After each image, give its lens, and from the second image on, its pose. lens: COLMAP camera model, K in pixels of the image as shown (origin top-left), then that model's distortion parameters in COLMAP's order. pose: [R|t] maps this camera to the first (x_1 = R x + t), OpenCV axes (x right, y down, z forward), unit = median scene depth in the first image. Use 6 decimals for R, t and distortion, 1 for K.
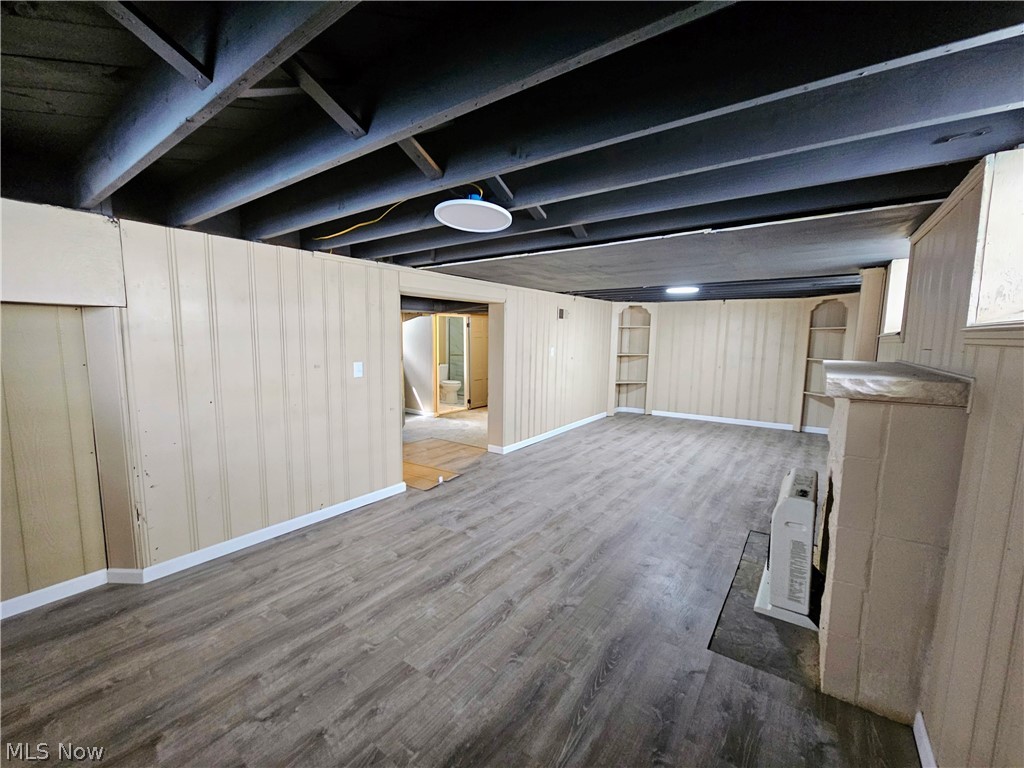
lens RADIAL K [[420.2, 0, 504.7], [0, 420.2, 384.3], [0, 0, 1]] dist [0.015525, -0.000014]
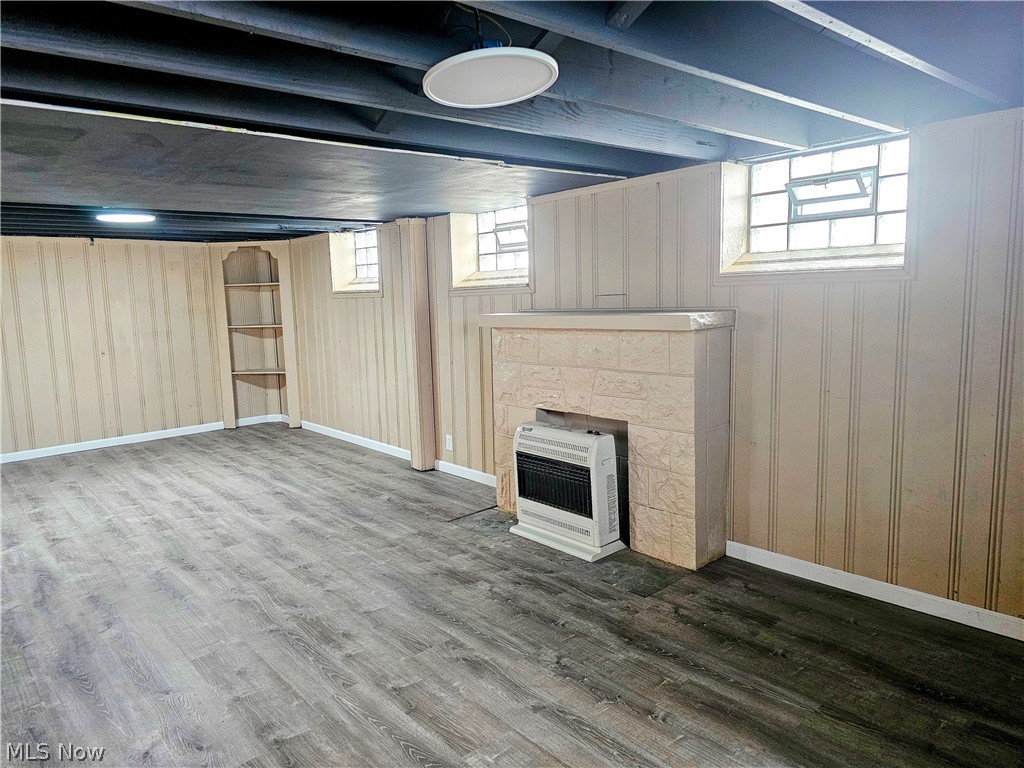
lens RADIAL K [[684.0, 0, 505.4], [0, 684.0, 380.8], [0, 0, 1]] dist [0.038485, -0.016143]
pose [[0.236393, -0.145909, 0.960640, -0.515610], [0.146796, 0.982676, 0.113133, -0.052836], [-0.960505, 0.114274, 0.253716, 0.403602]]
